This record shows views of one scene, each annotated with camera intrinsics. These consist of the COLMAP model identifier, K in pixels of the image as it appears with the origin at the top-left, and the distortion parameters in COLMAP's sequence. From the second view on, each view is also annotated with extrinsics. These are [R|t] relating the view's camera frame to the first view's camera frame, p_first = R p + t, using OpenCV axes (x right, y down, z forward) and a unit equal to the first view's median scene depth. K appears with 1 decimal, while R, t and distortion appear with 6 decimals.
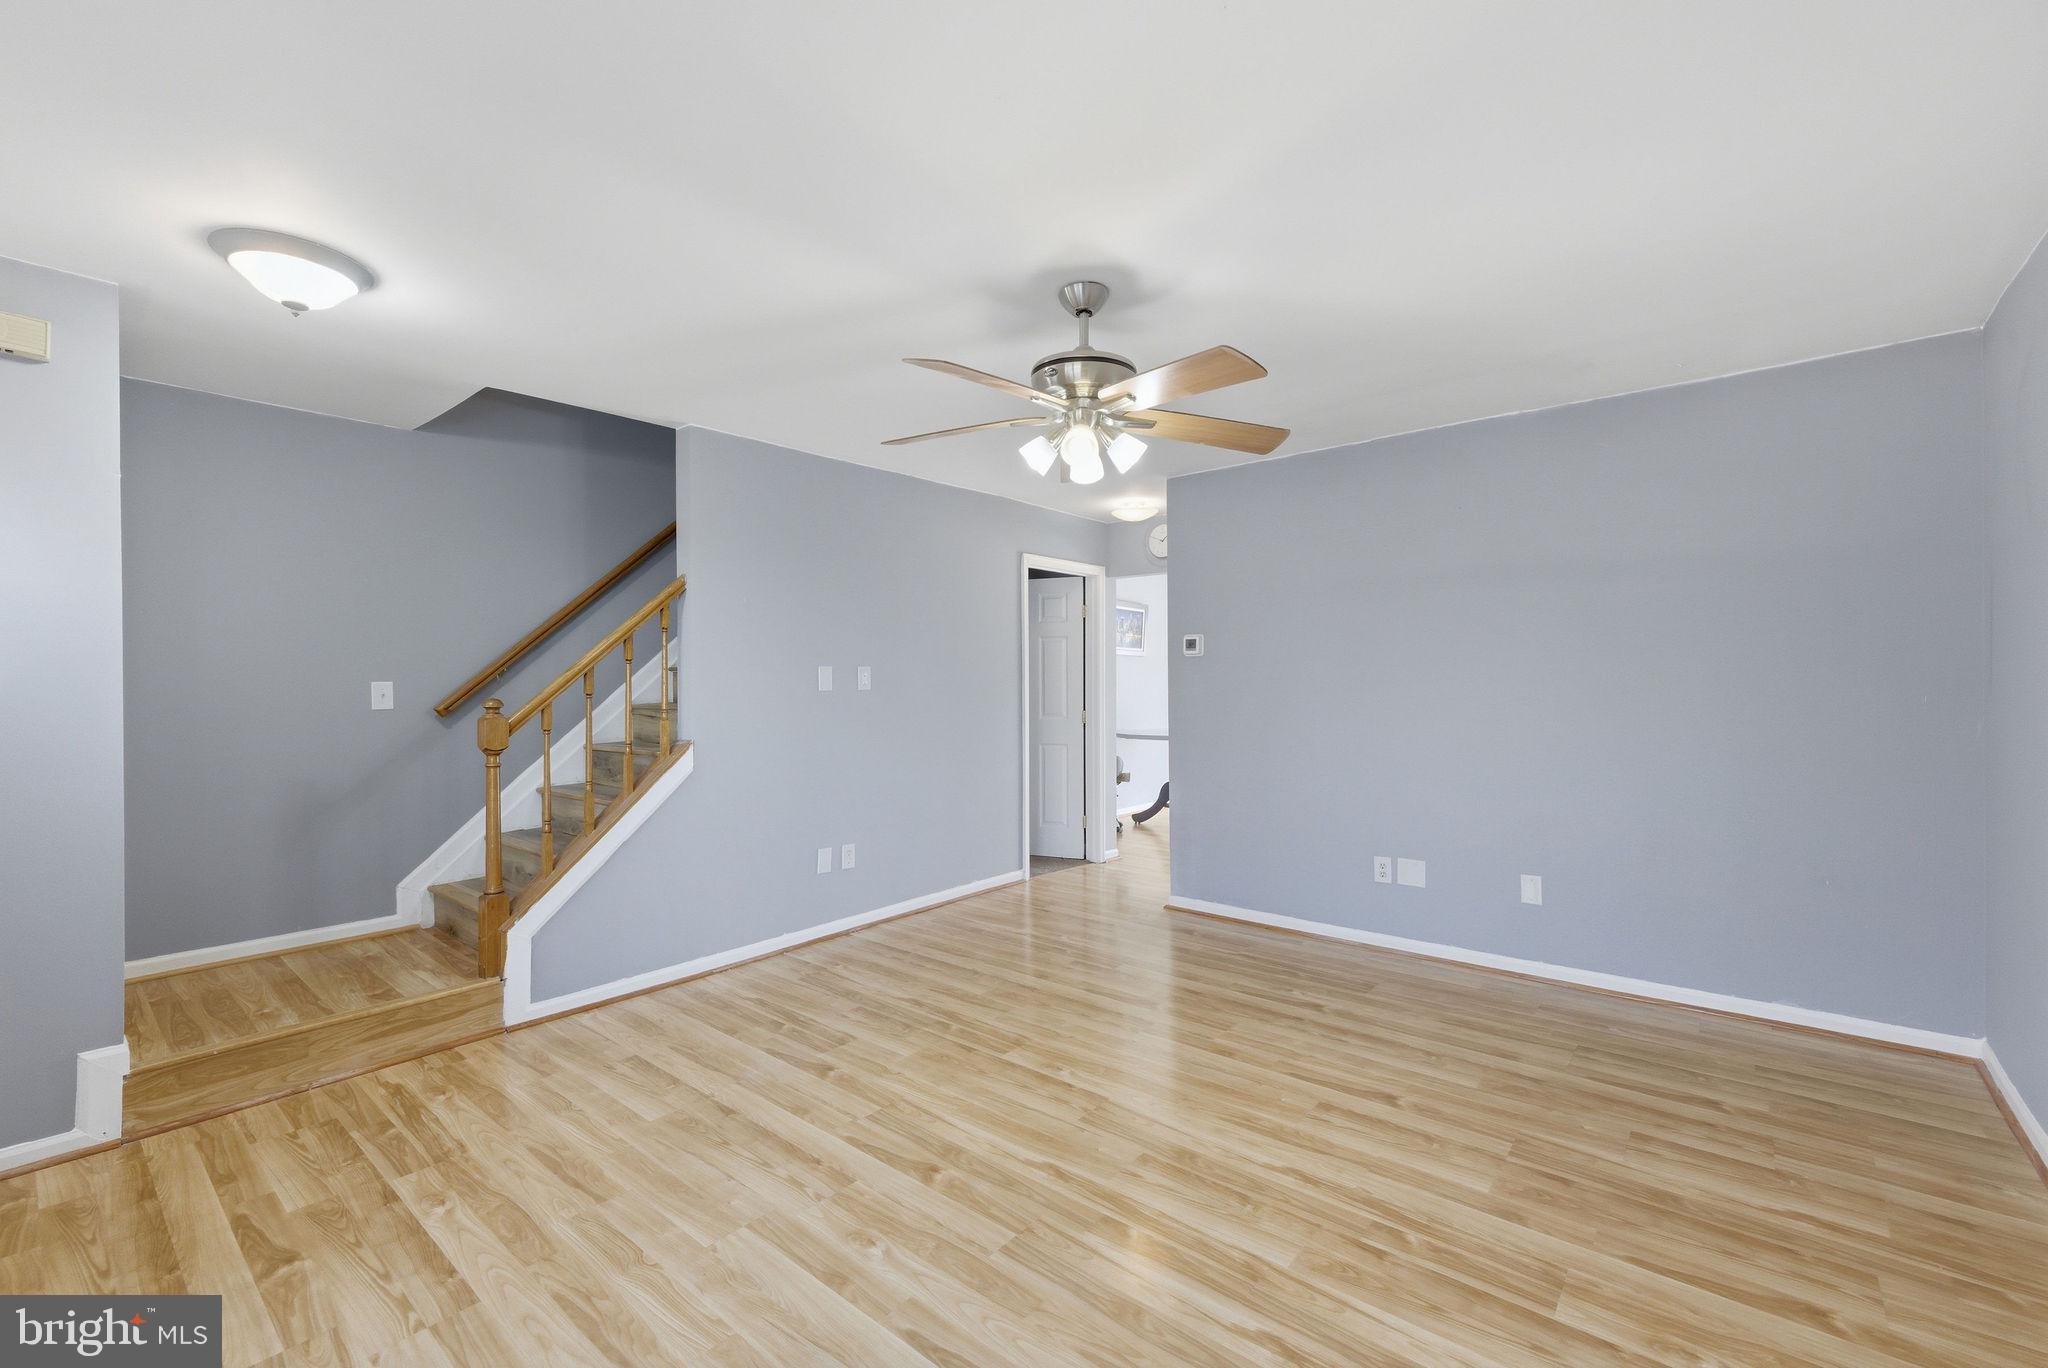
lens RADIAL K [[875.0, 0, 1003.8], [0, 875.0, 685.4], [0, 0, 1]] dist [0.006272, 0.000117]
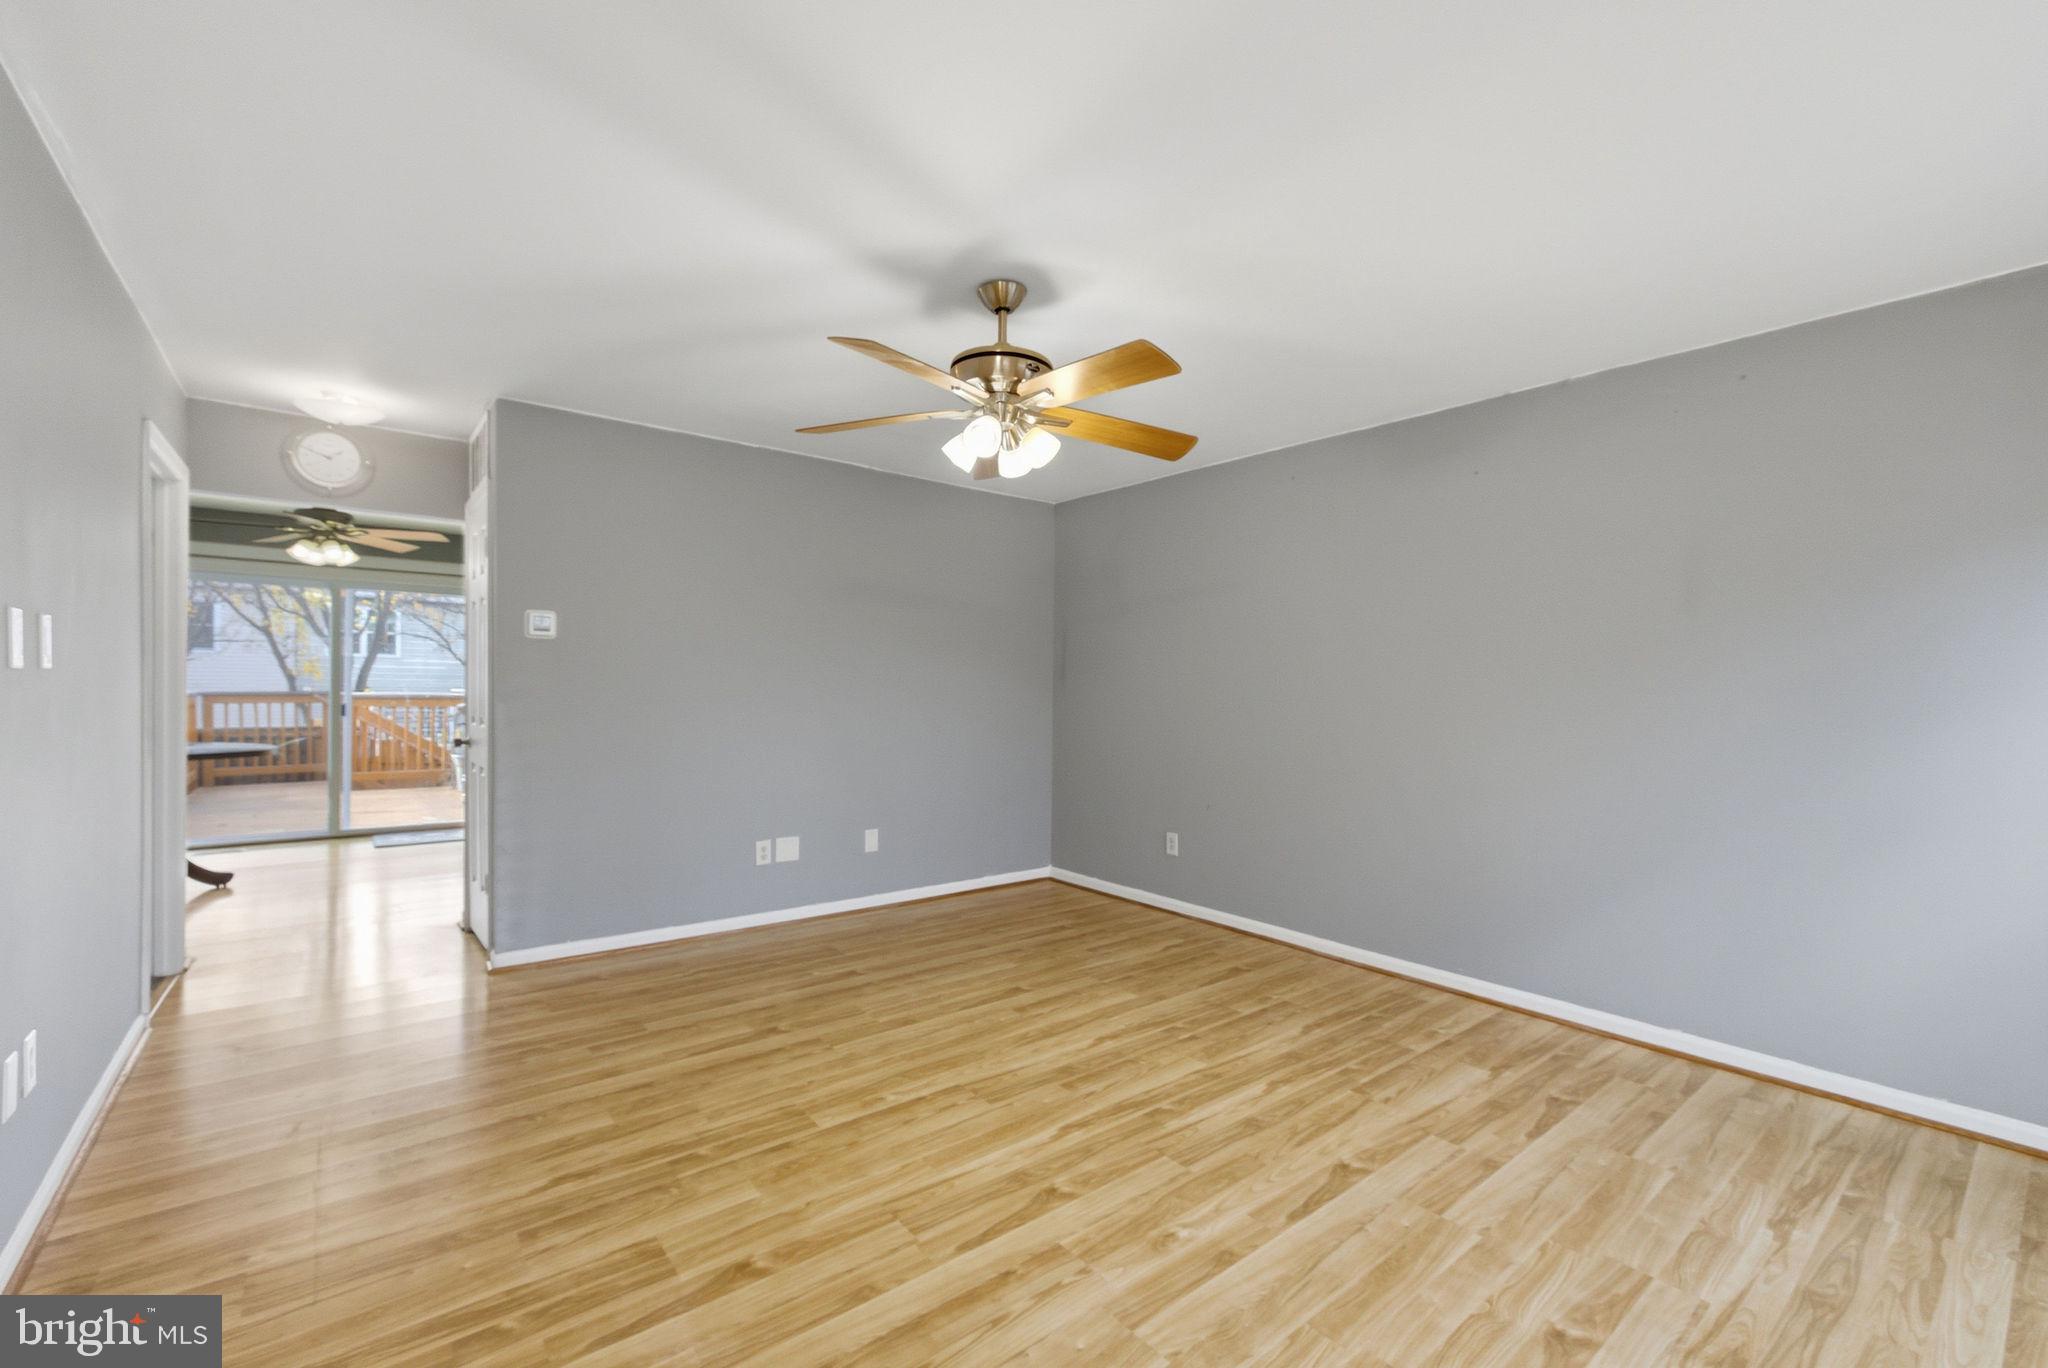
lens RADIAL K [[878.7, 0, 1053.0], [0, 878.7, 693.2], [0, 0, 1]] dist [0.002940, -0.000117]
pose [[0.151961, 0.001885, 0.988385, -0.893188], [-0.011140, 0.999938, -0.000194, 0.019209], [-0.988324, -0.010981, 0.151972, 0.763722]]
